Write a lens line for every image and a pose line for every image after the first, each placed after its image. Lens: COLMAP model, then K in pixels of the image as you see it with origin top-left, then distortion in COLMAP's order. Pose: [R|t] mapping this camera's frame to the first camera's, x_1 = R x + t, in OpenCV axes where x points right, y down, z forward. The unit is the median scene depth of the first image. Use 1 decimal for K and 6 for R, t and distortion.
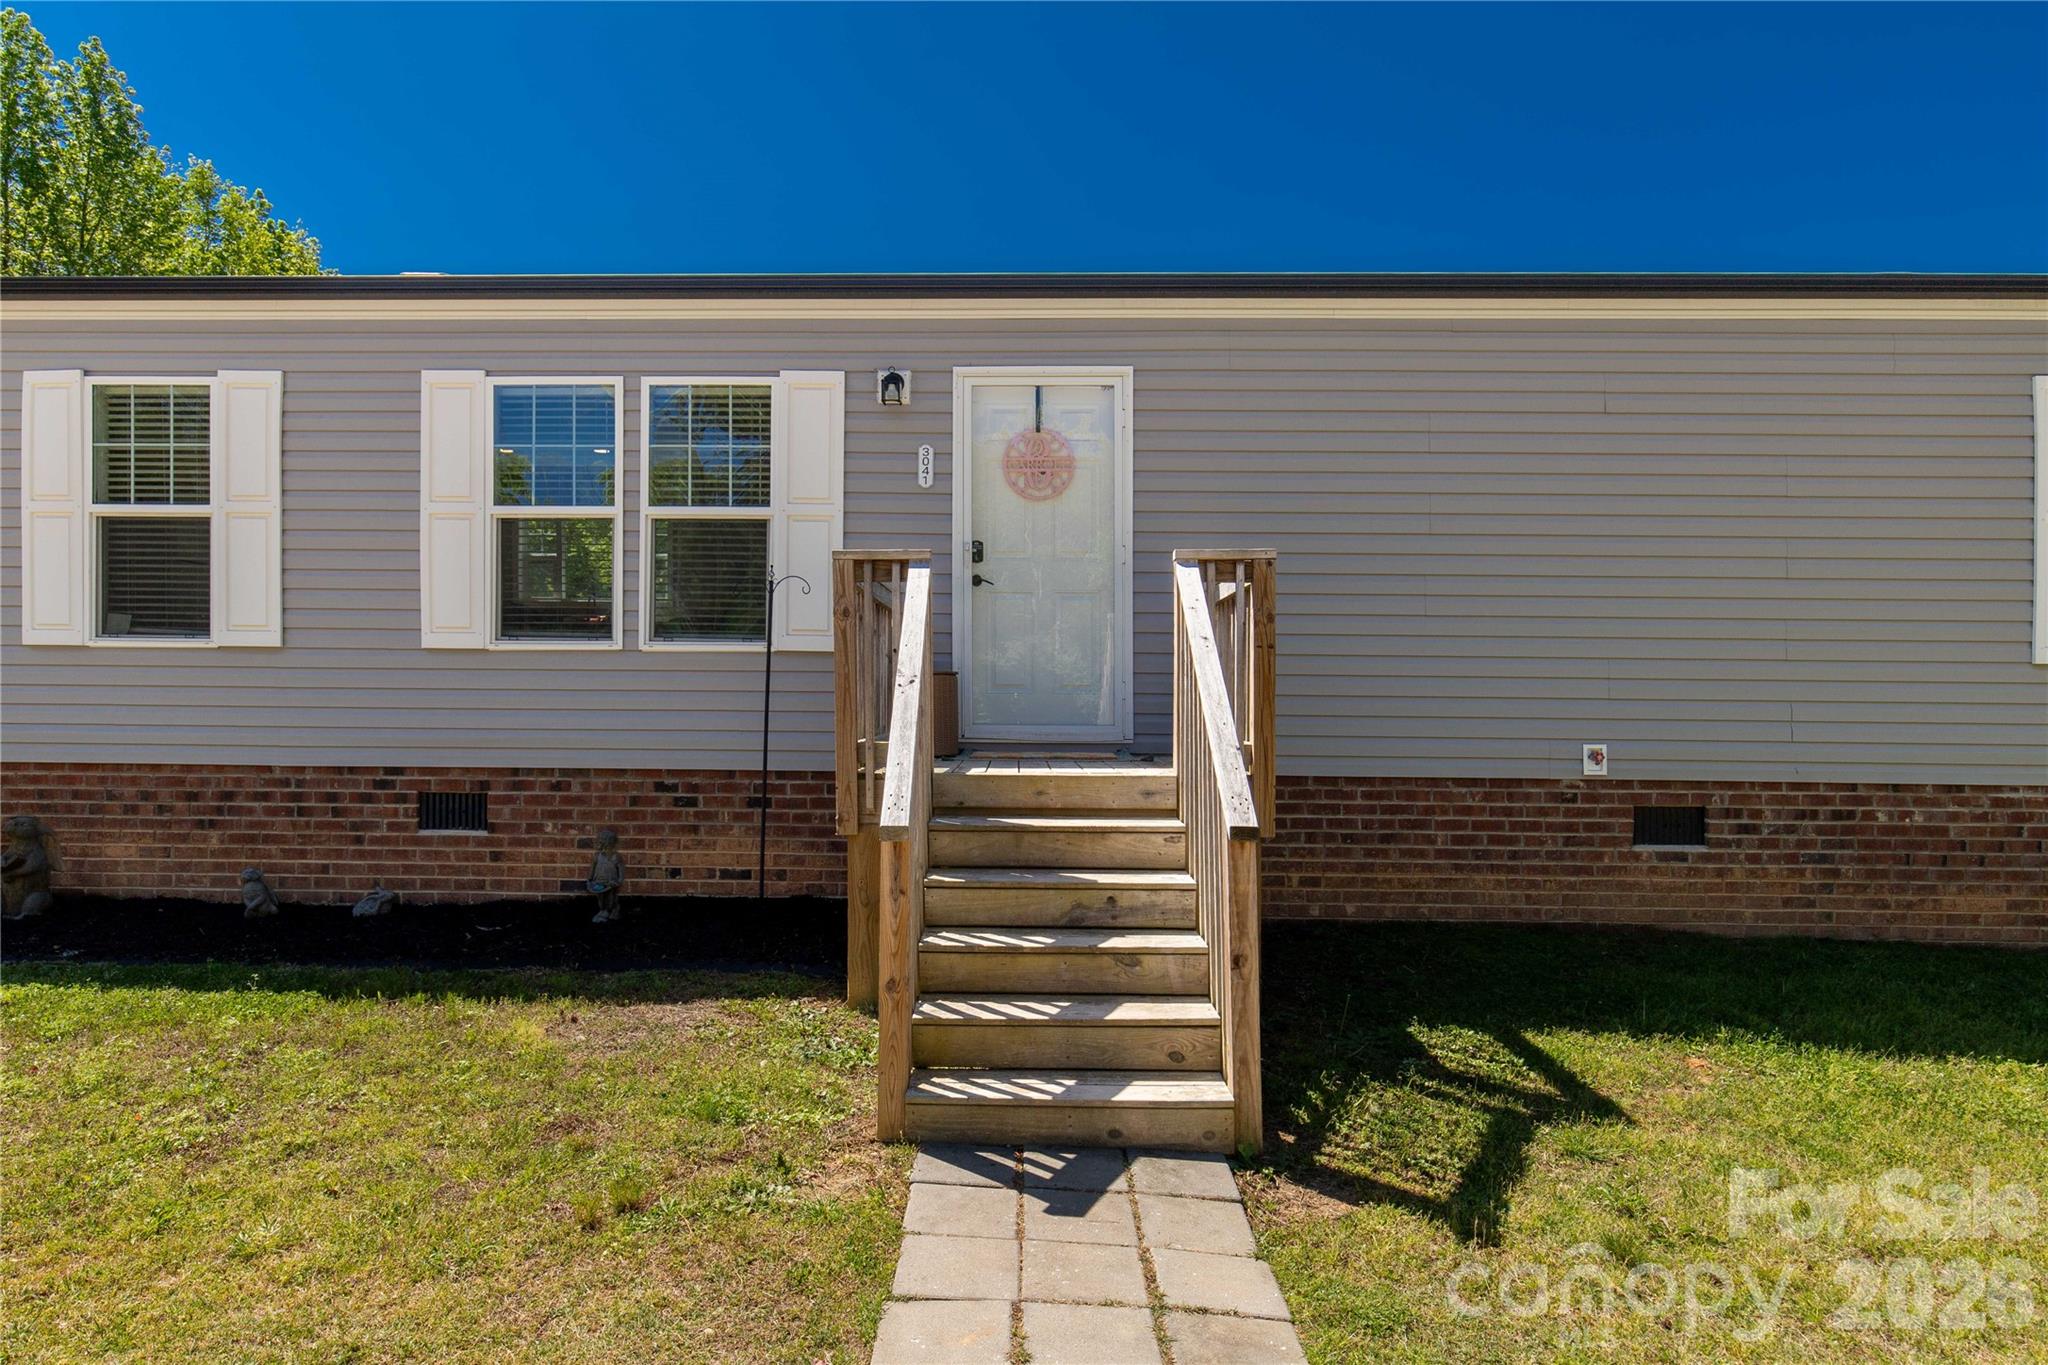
lens RADIAL K [[1173.1, 0, 983.9], [0, 1173.1, 683.5], [0, 0, 1]] dist [0.001483, 0.000564]
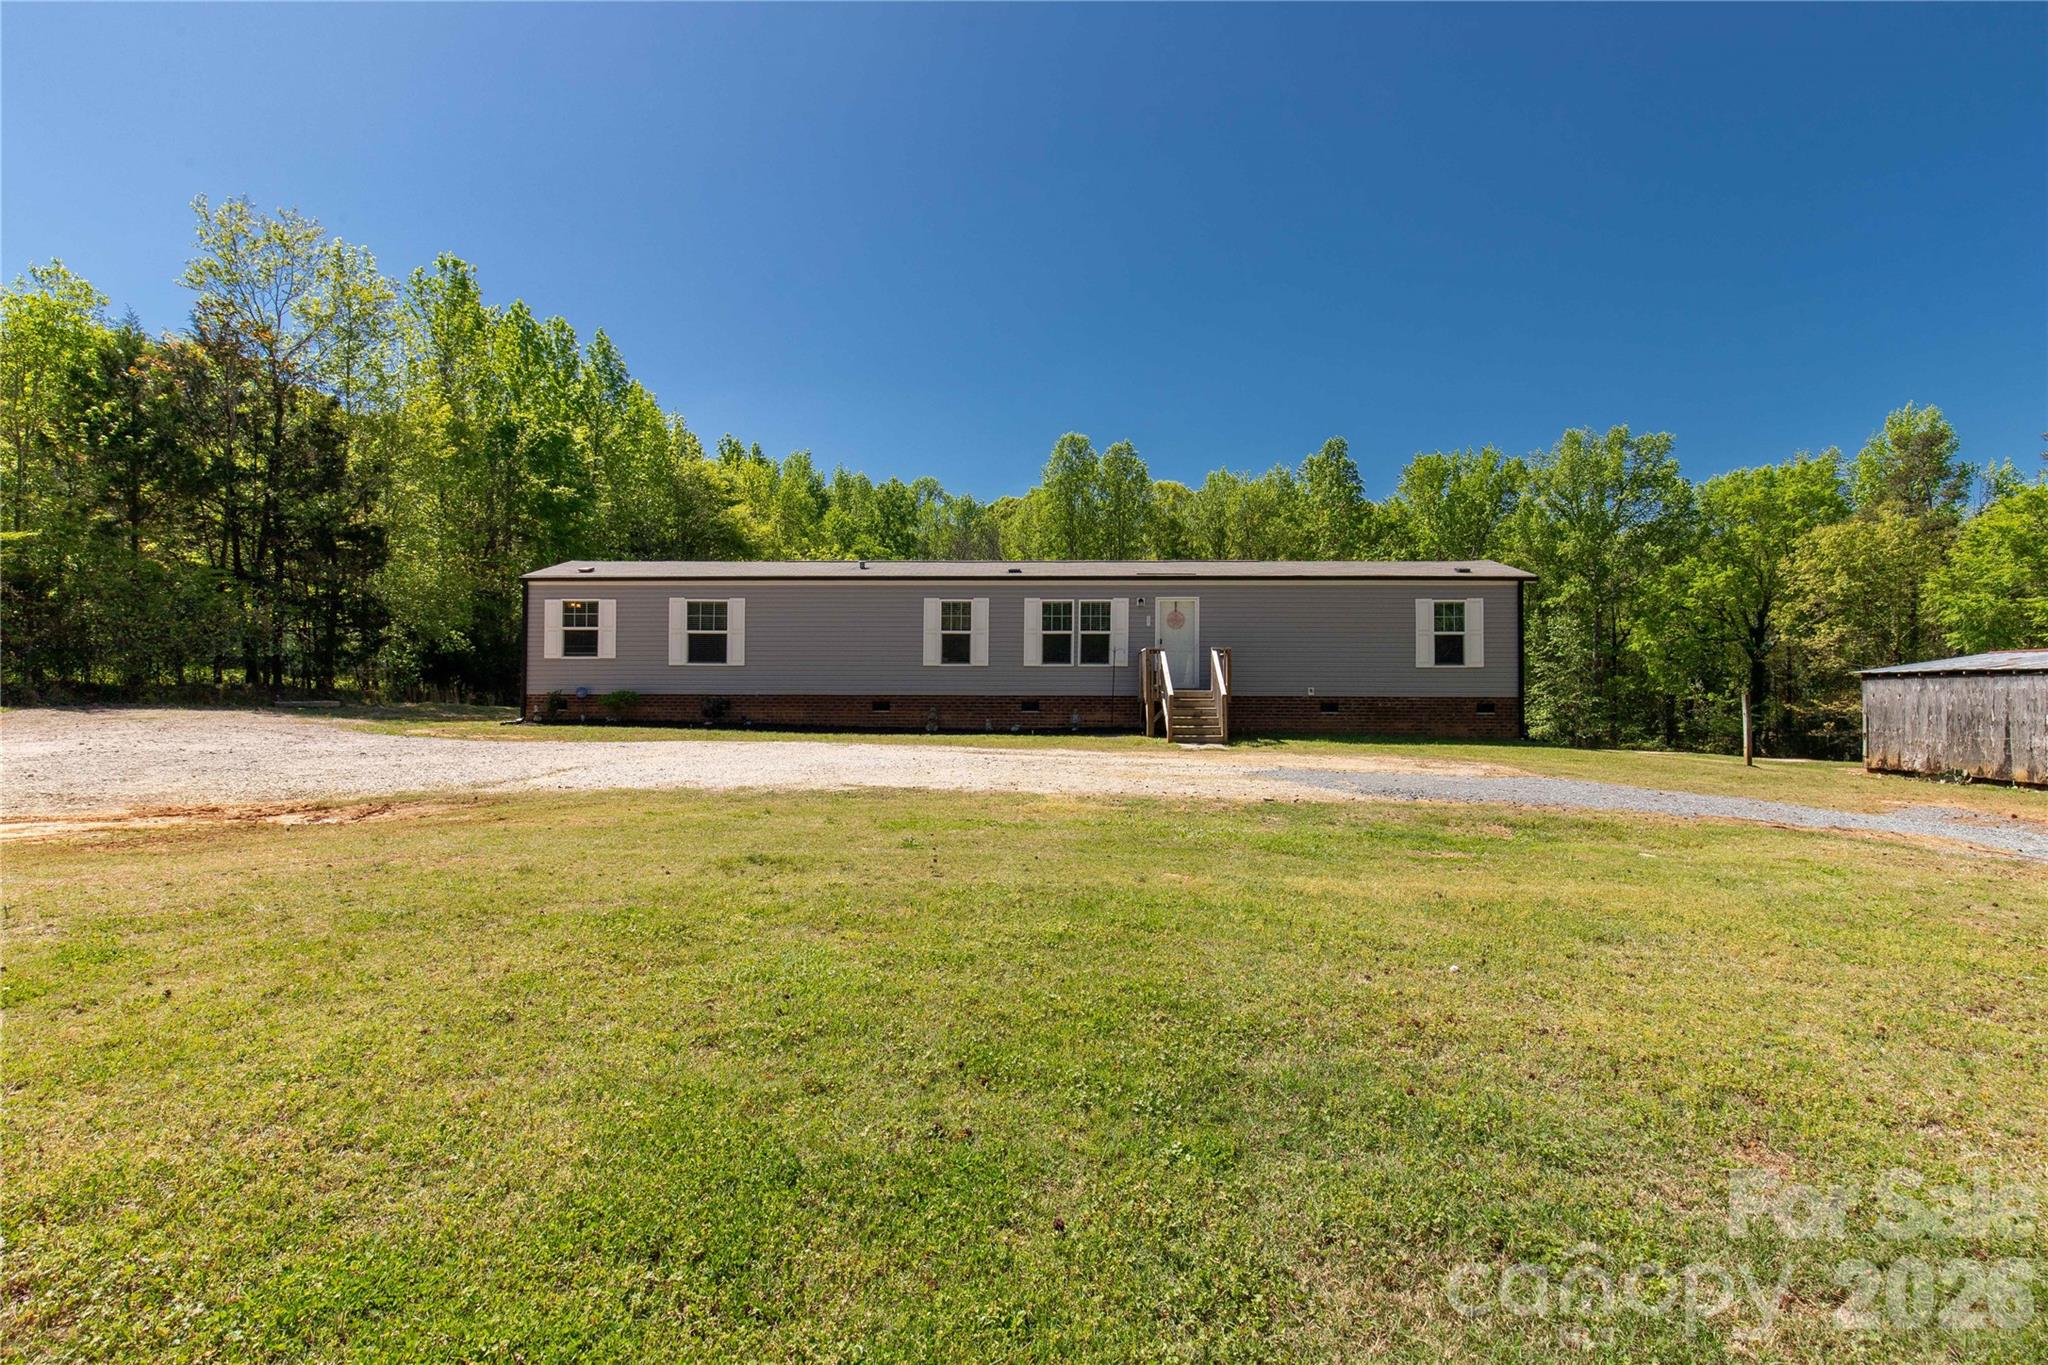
lens RADIAL K [[944.2, 0, 1024.0], [0, 944.2, 682.5], [0, 0, 1]] dist [0.001389, 0.000283]
pose [[0.999889, -0.004431, -0.014221, -0.431751], [0.004220, 0.999882, -0.014793, 0.075170], [0.014285, 0.014732, 0.999789, -2.259931]]
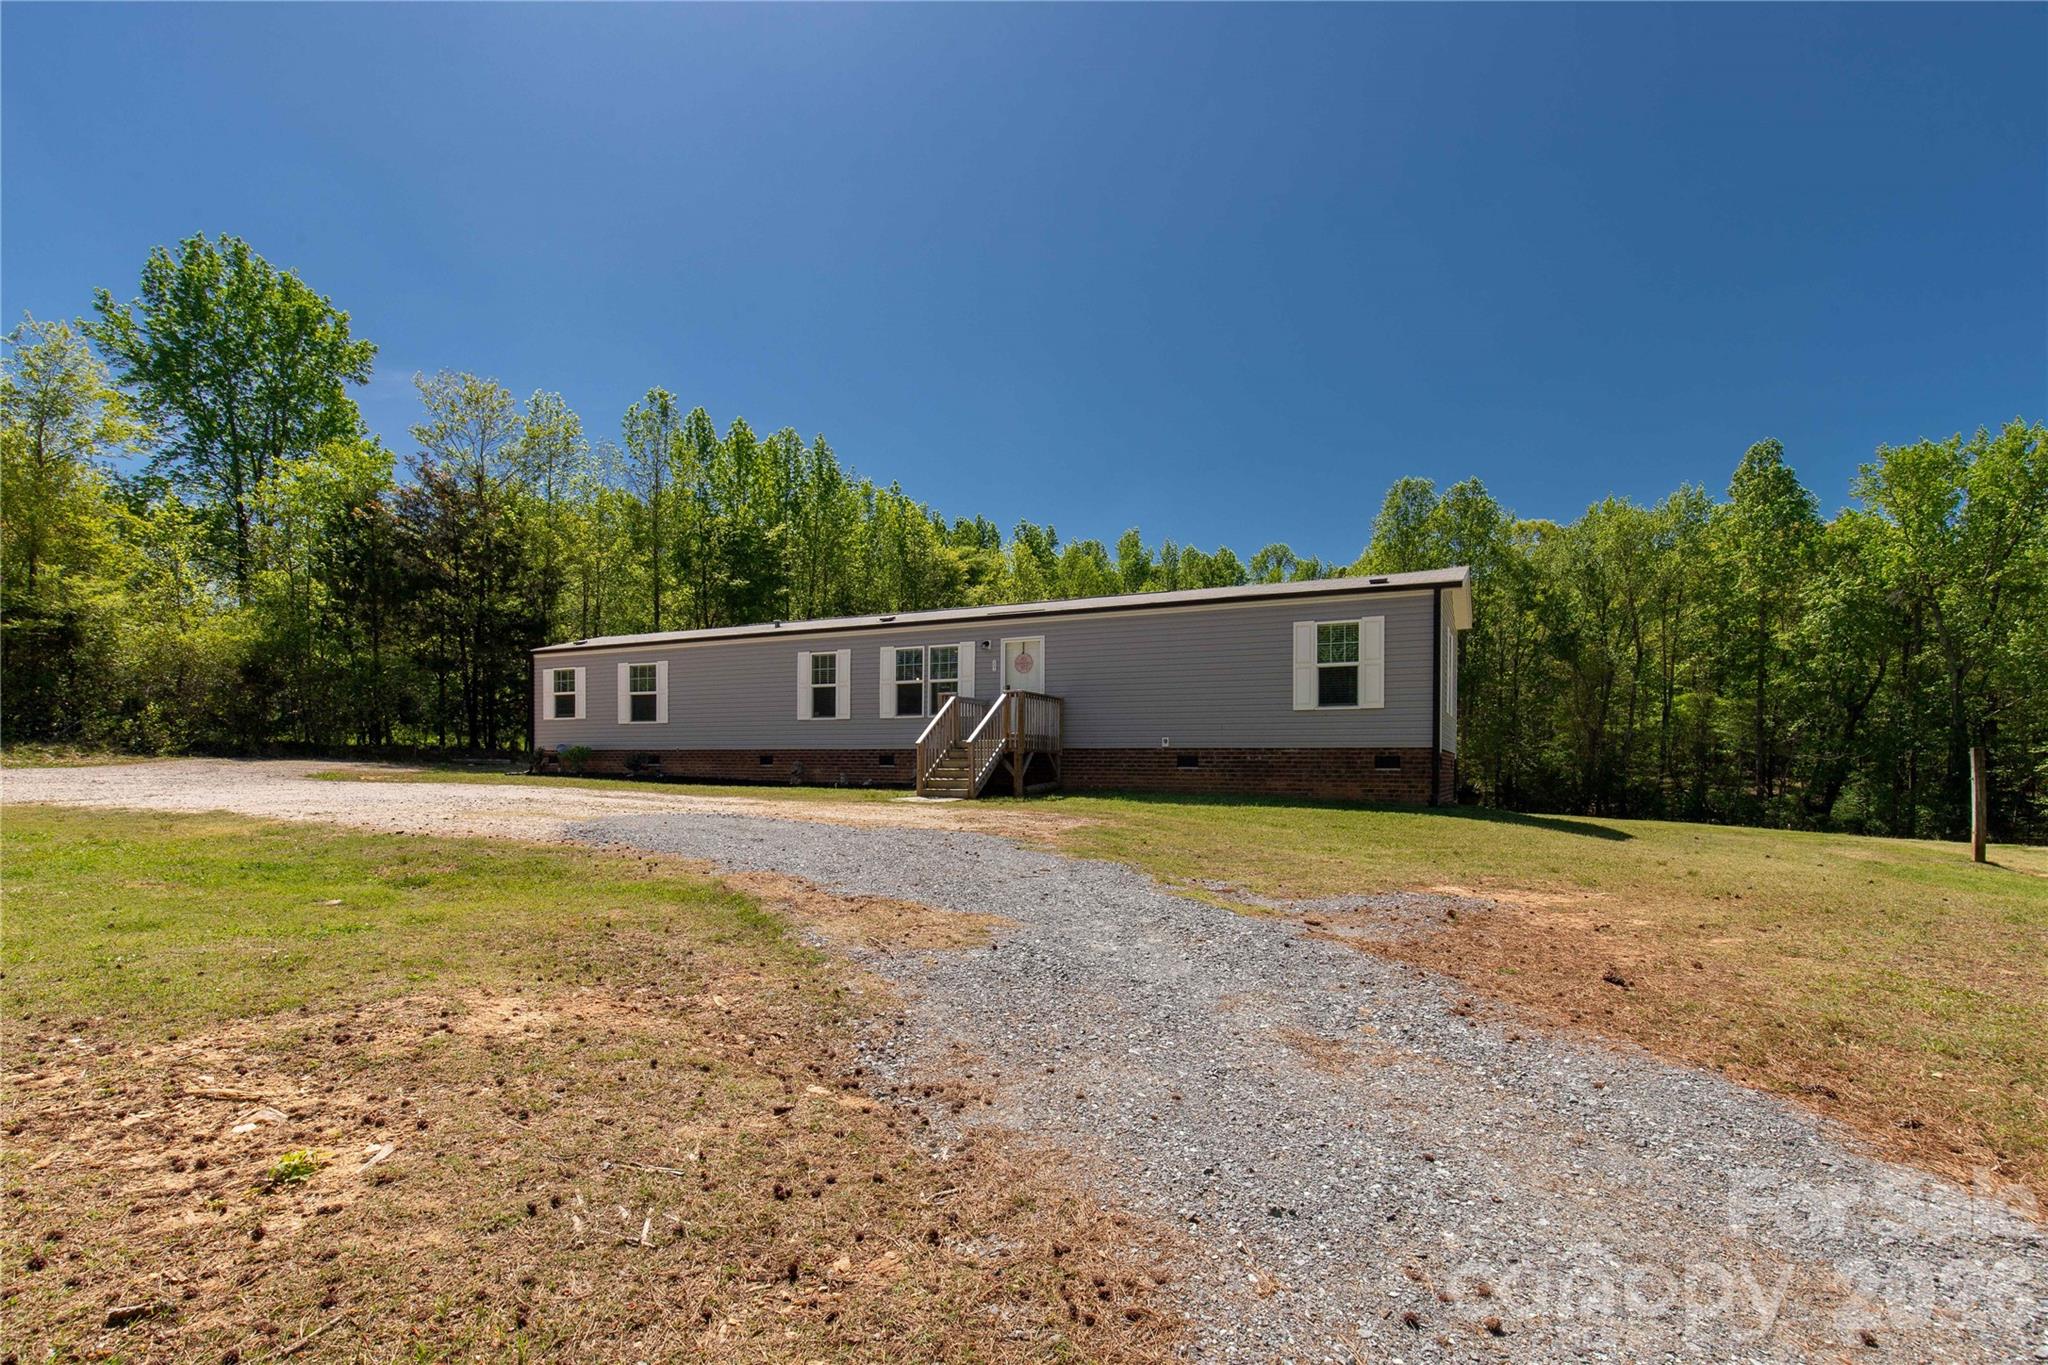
lens RADIAL K [[934.5, 0, 1018.7], [0, 934.5, 769.6], [0, 0, 1]] dist [0.000733, 0.000263]
pose [[0.903614, -0.000338, -0.428349, 1.255549], [-0.001571, 0.999990, -0.004102, 0.151219], [0.428346, 0.004380, 0.903604, -1.591334]]
